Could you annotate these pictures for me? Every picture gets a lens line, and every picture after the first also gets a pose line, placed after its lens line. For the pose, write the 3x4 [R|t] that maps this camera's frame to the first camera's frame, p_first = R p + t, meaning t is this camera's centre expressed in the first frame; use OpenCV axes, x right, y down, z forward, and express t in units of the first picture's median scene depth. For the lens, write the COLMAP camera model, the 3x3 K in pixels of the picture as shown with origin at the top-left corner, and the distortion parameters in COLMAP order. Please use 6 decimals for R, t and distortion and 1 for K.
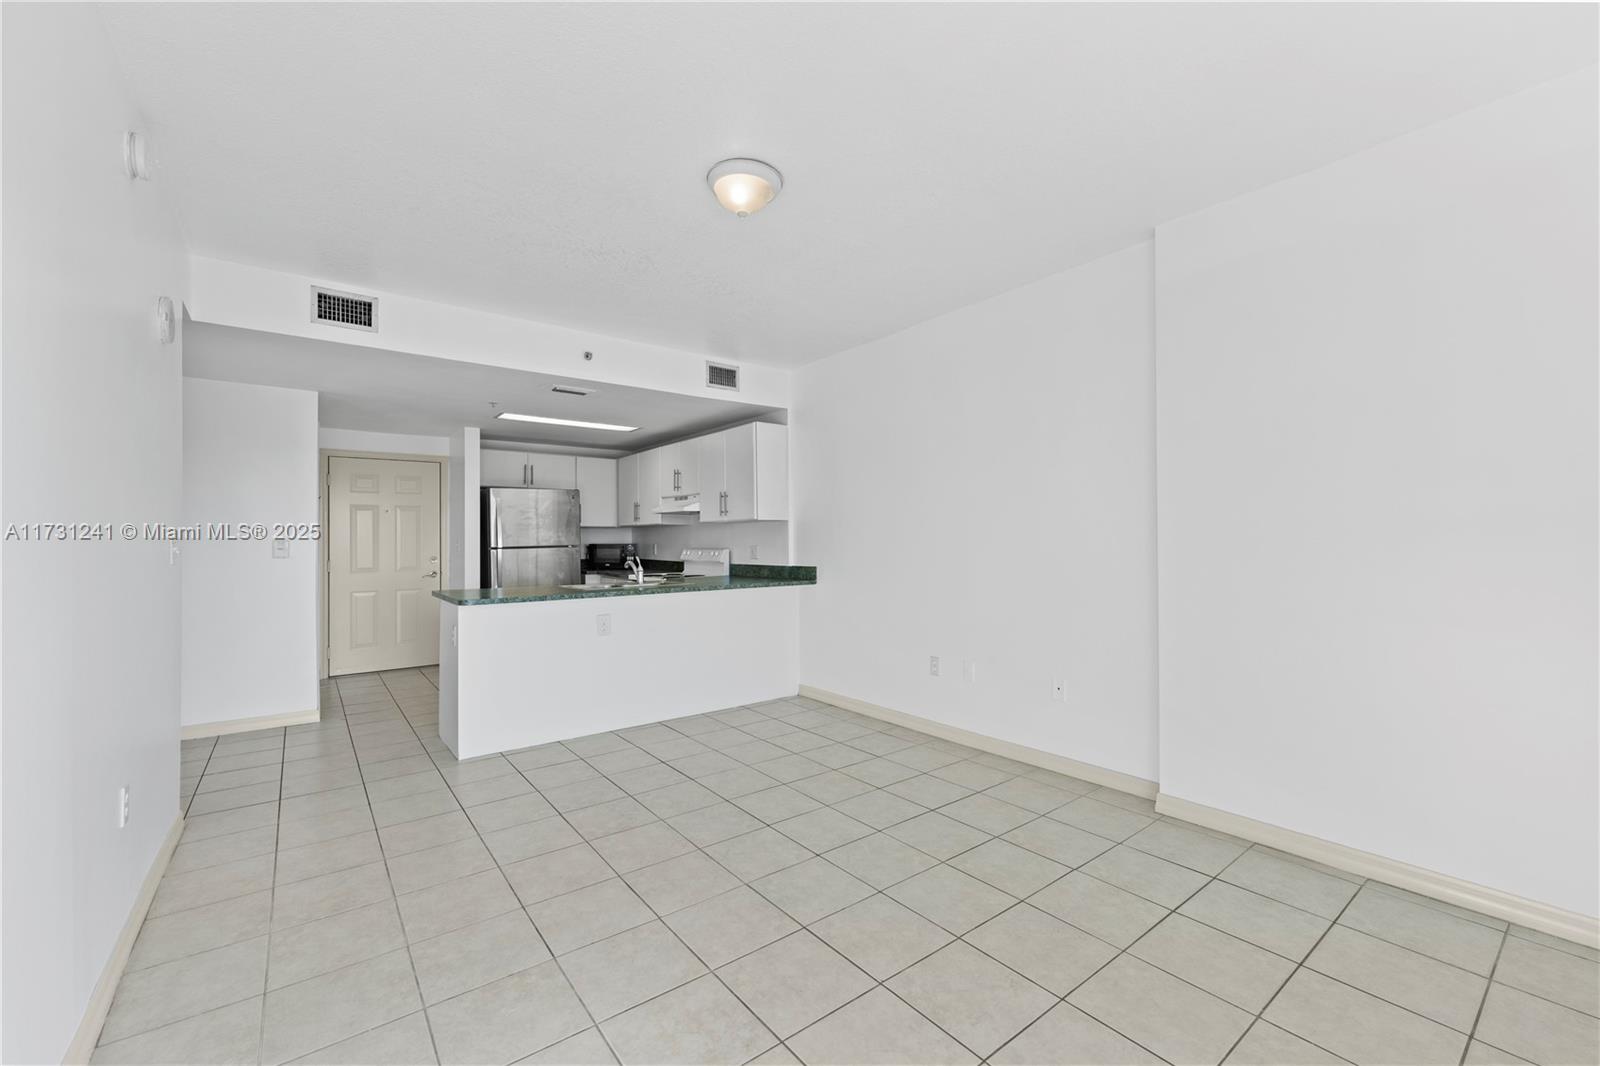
lens RADIAL K [[645.7, 0, 790.9], [0, 645.7, 534.3], [0, 0, 1]] dist [0.006847, -0.000106]
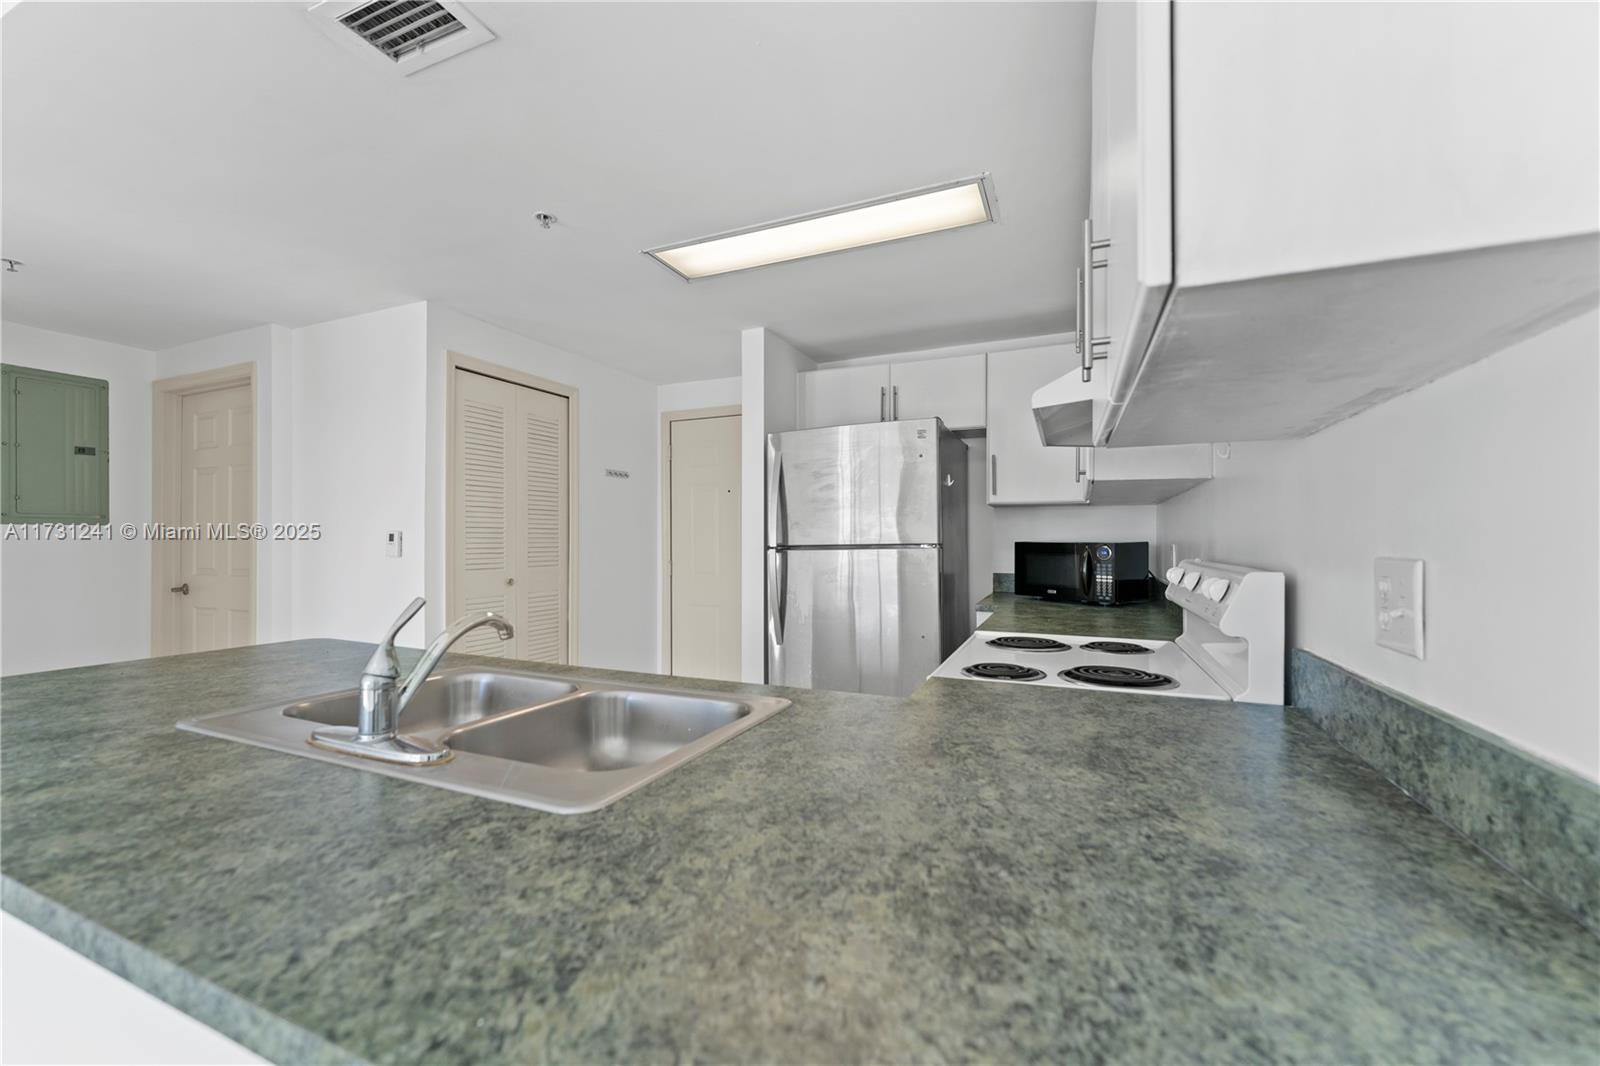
lens RADIAL K [[645.7, 0, 787.3], [0, 645.7, 540.1], [0, 0, 1]] dist [0.006847, -0.000106]
pose [[0.482498, 0.003519, -0.875890, 0.003494], [0.006273, 0.999952, 0.007473, 0.012954], [0.875875, -0.009101, 0.482453, 0.872787]]
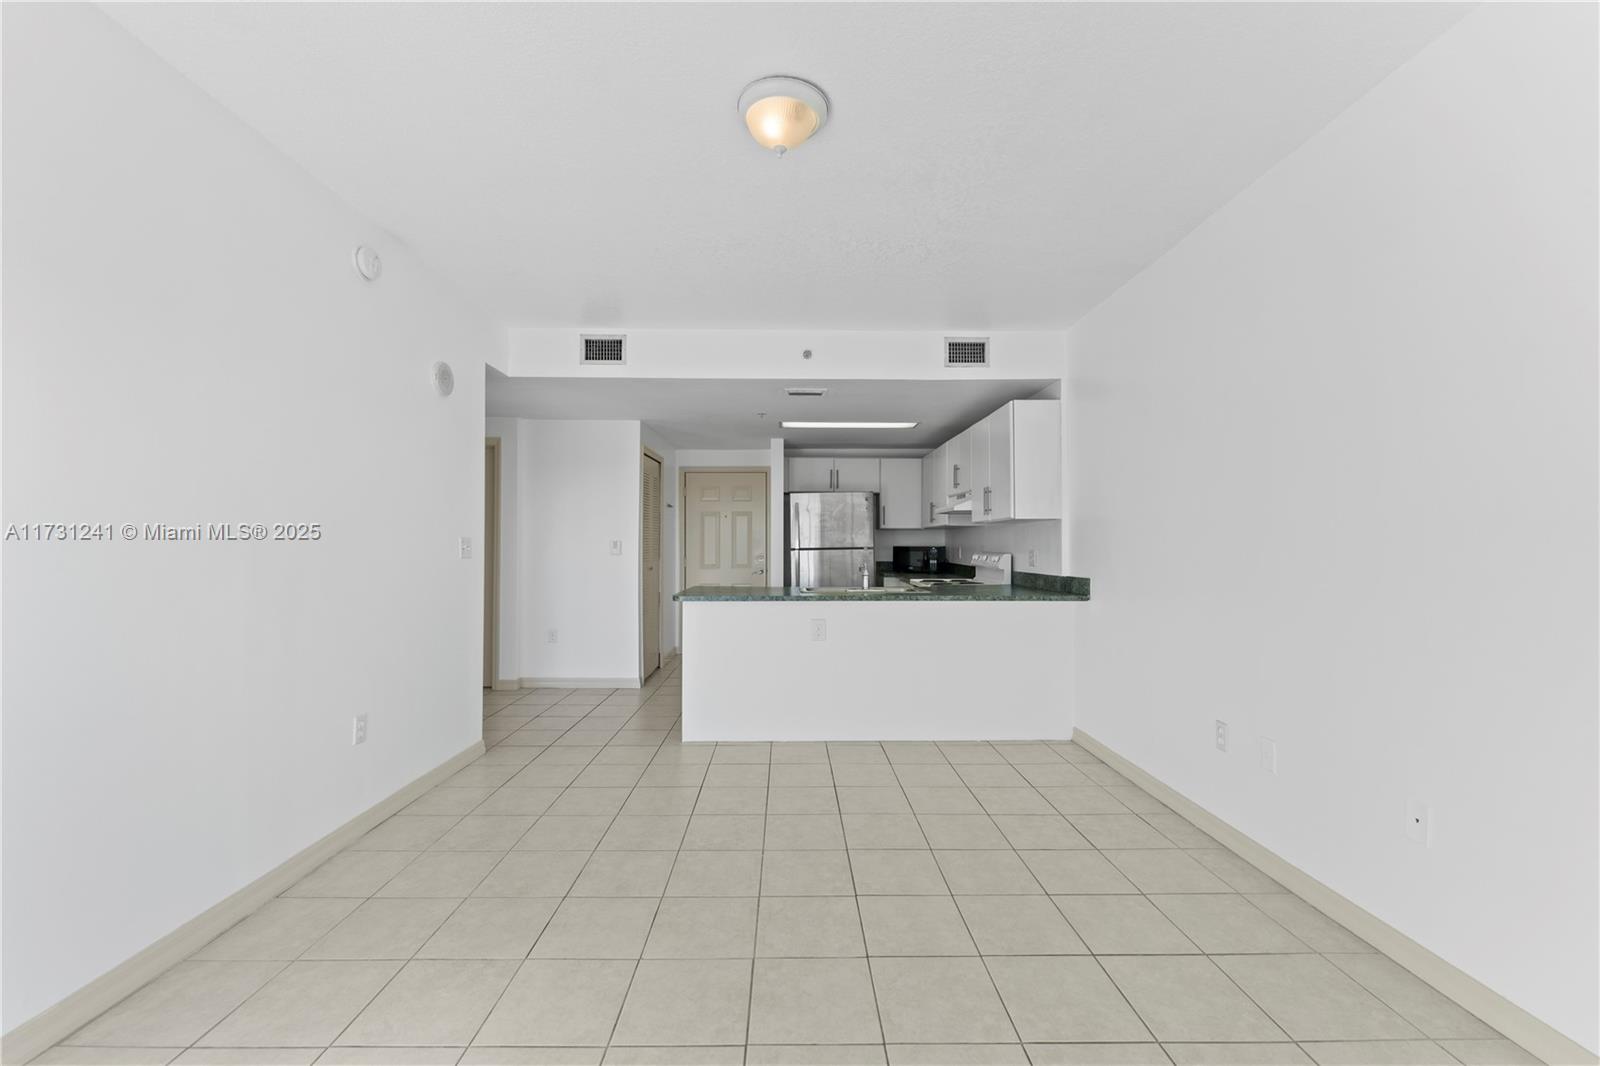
lens RADIAL K [[645.7, 0, 794.6], [0, 645.7, 537.9], [0, 0, 1]] dist [0.006847, -0.000106]
pose [[0.803911, 0.001704, -0.594747, 0.205099], [-0.000755, 0.999998, 0.001845, 0.000604], [0.594749, -0.001034, 0.803911, 0.162092]]
